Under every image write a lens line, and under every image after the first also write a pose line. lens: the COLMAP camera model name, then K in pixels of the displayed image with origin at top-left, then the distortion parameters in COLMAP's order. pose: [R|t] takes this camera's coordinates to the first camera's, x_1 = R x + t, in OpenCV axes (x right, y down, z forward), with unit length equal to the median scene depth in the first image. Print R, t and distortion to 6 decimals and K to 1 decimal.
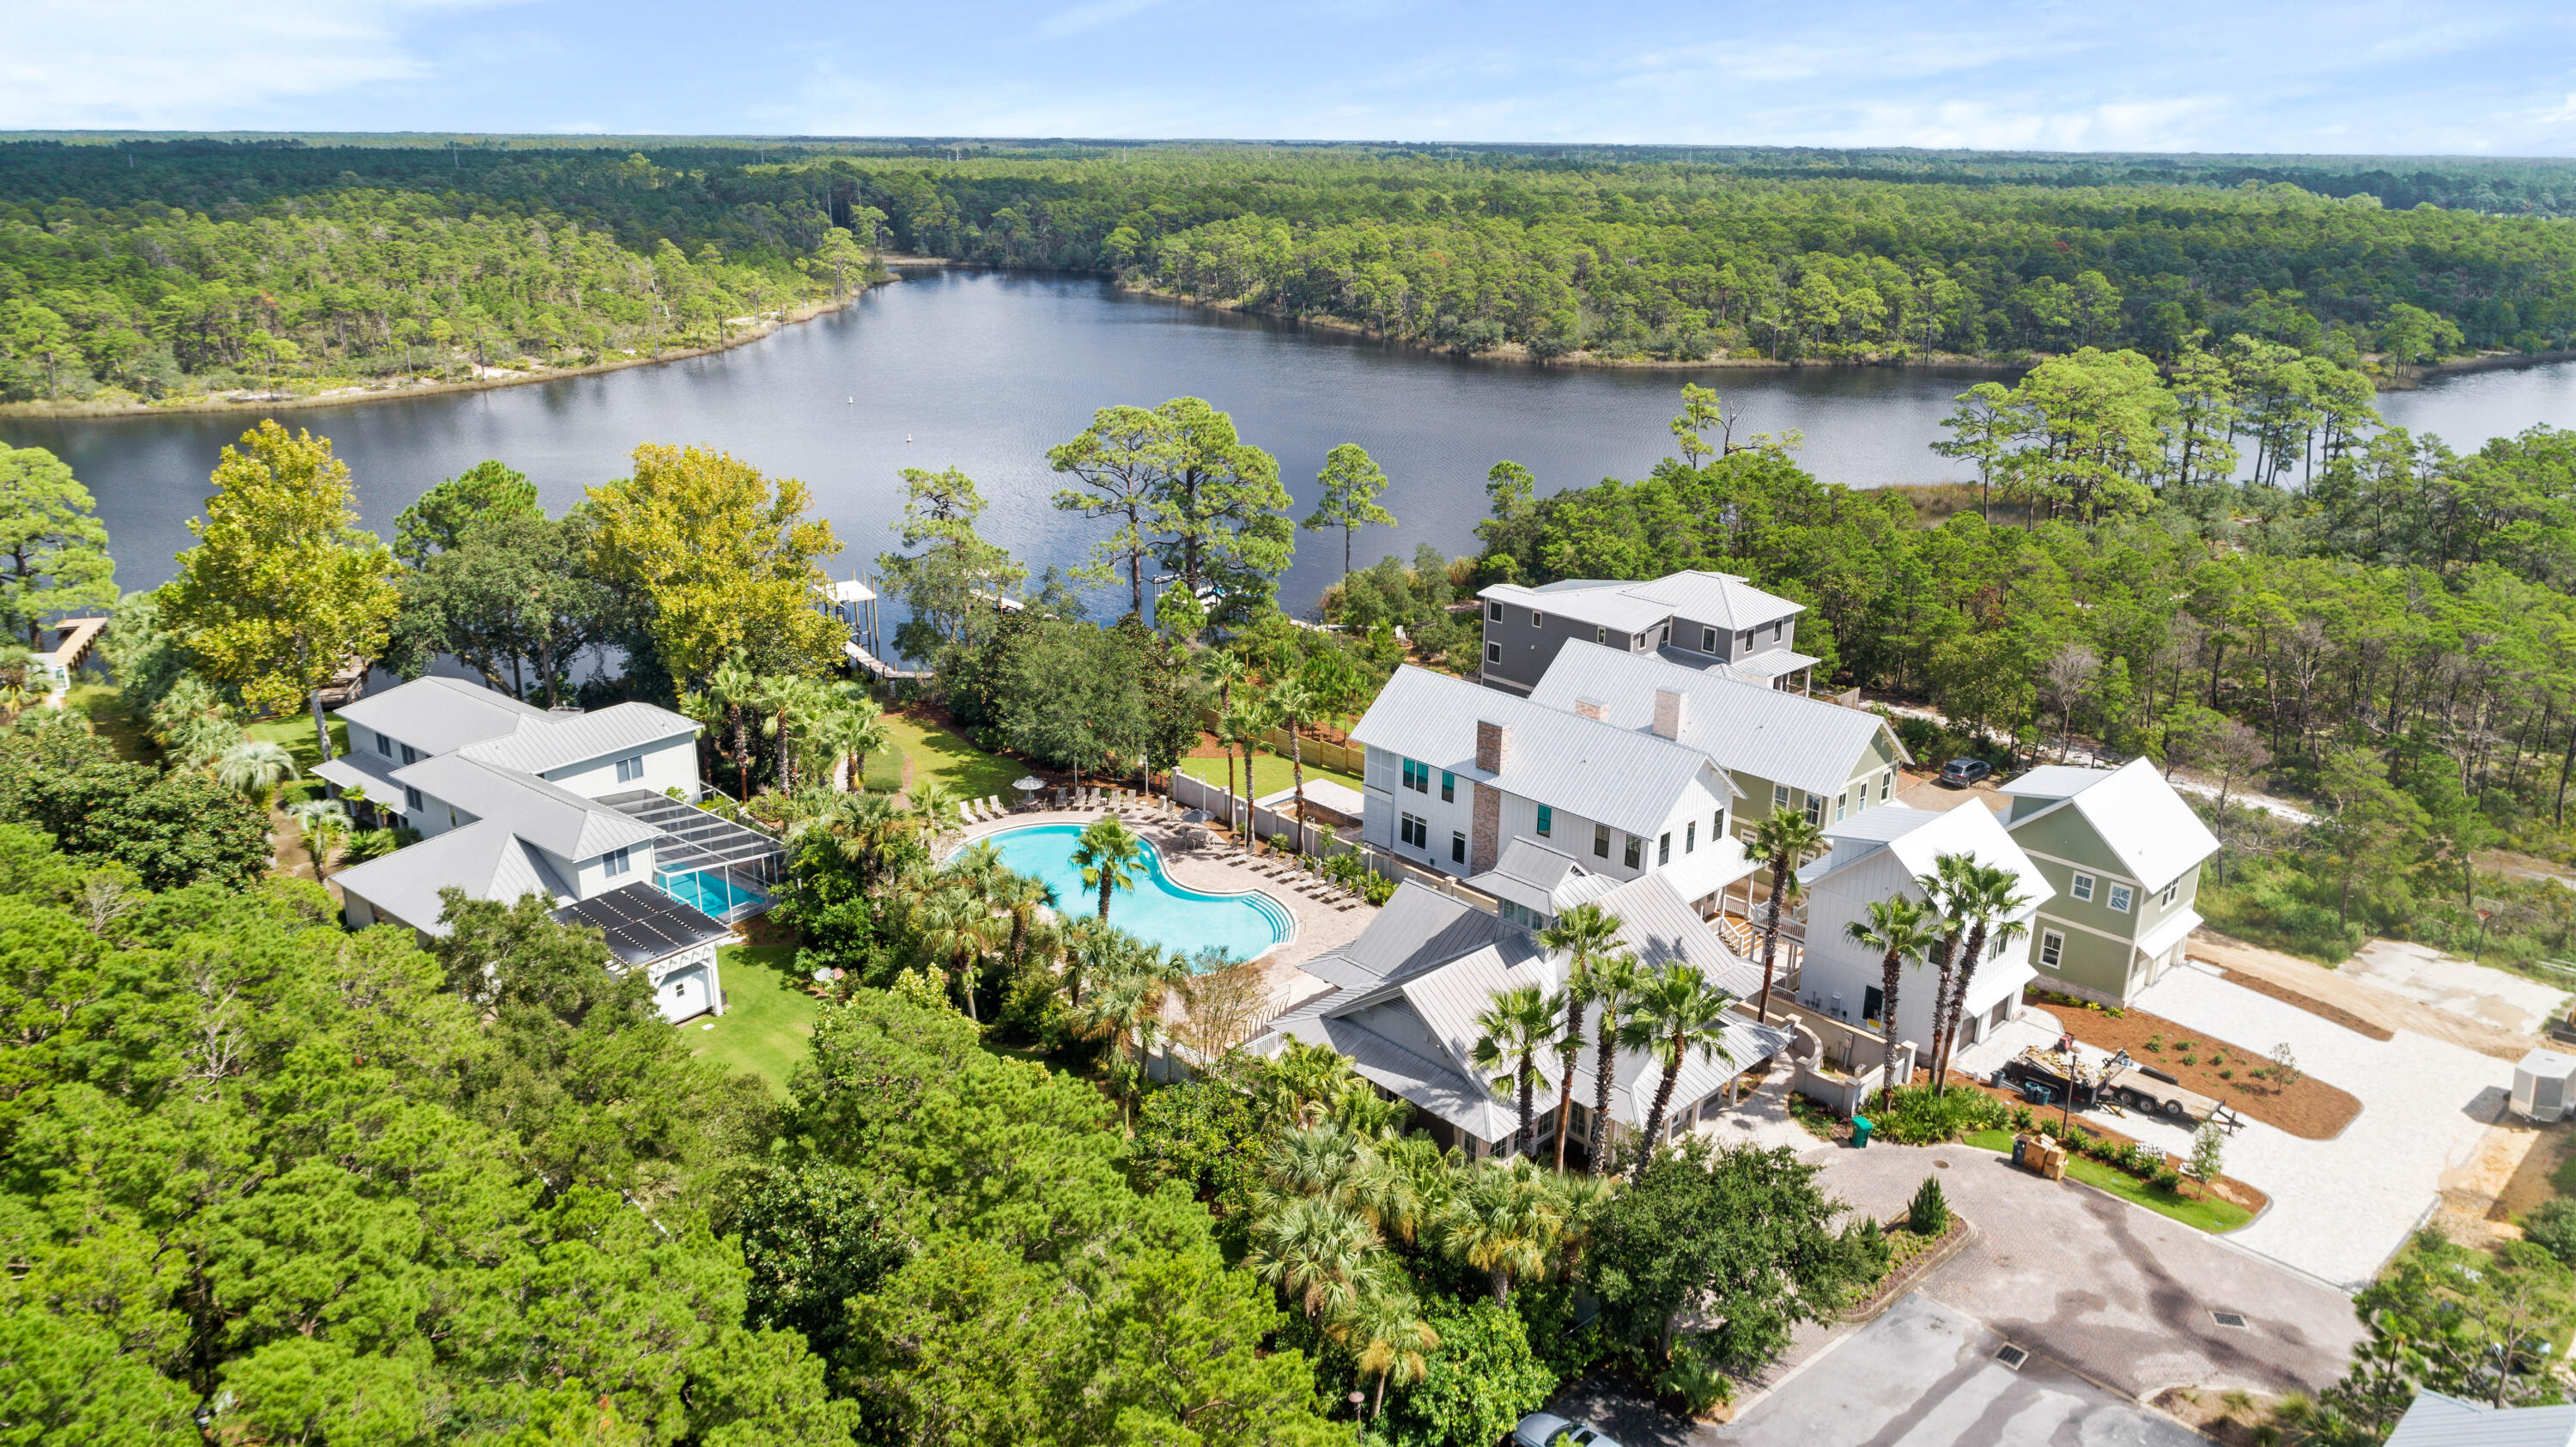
lens RADIAL K [[1820.9, 0, 1288.0], [0, 1820.9, 723.5], [0, 0, 1]] dist [-0.006487, -0.001009]
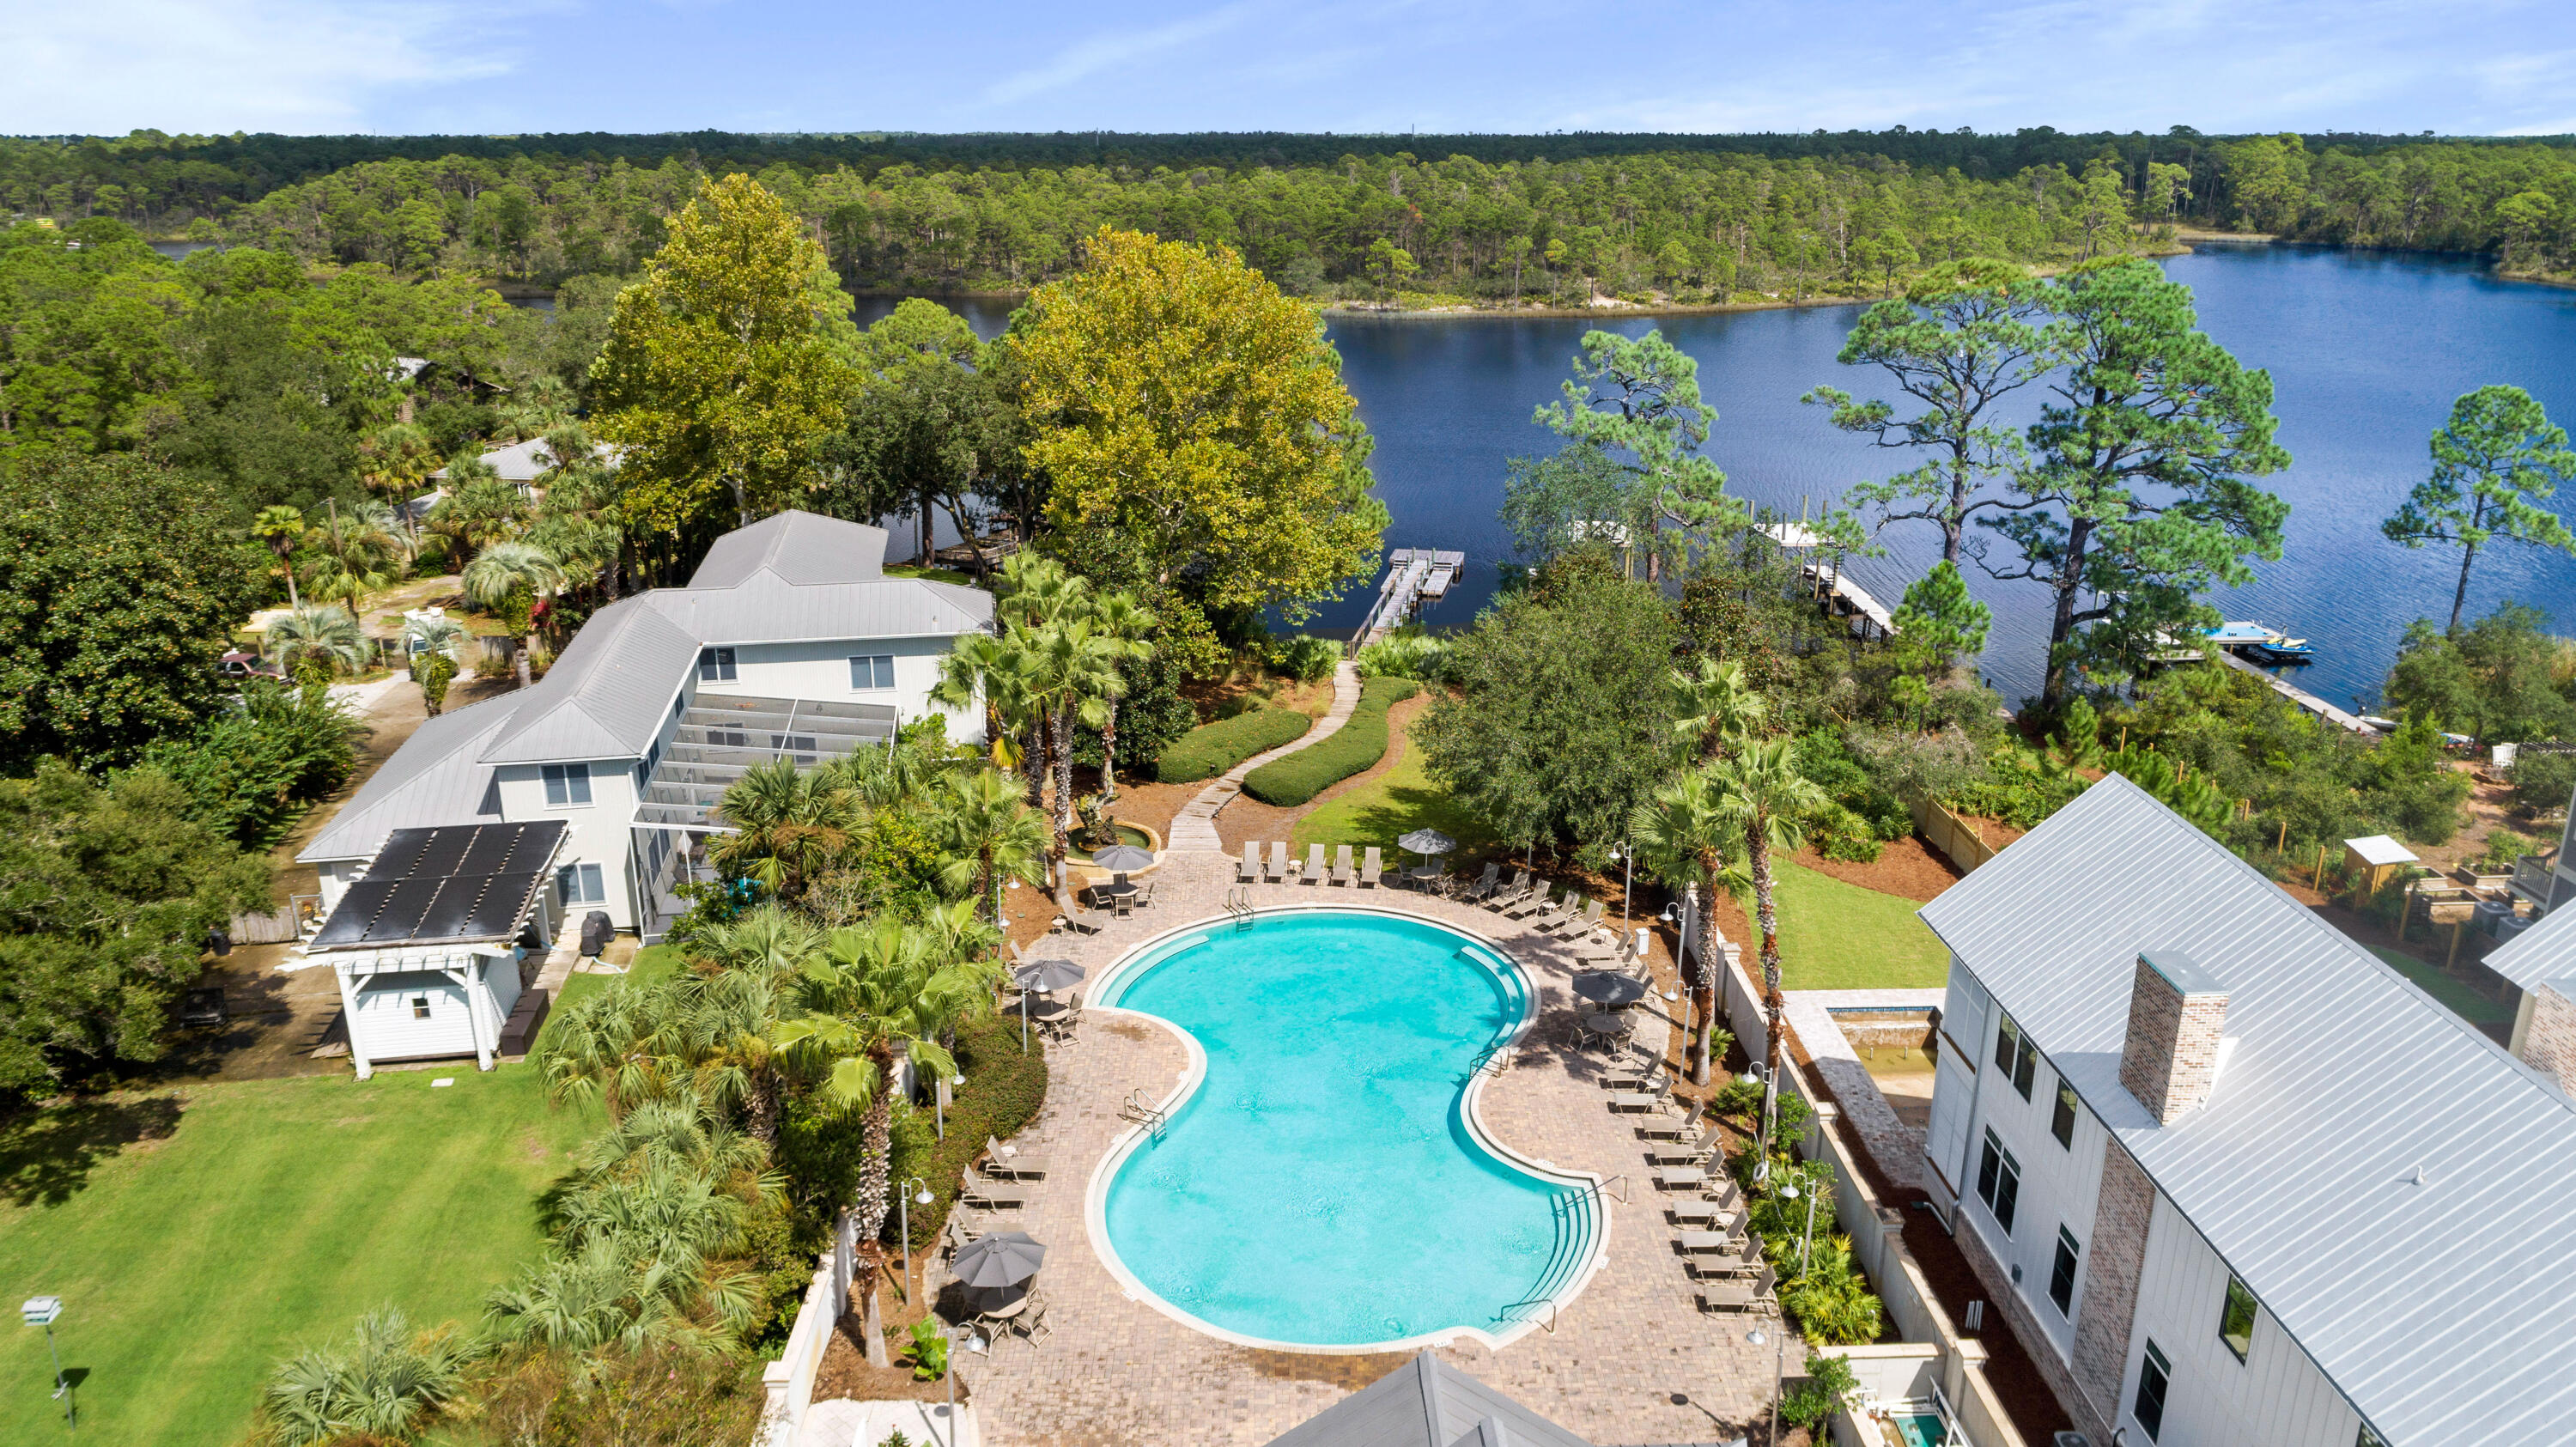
lens RADIAL K [[1820.9, 0, 1288.0], [0, 1820.9, 723.5], [0, 0, 1]] dist [-0.006487, -0.001009]
pose [[0.743028, 0.199857, -0.638722, 0.070105], [-0.207996, 0.976070, 0.063450, -0.011696], [0.636118, 0.085707, 0.766817, 0.220687]]
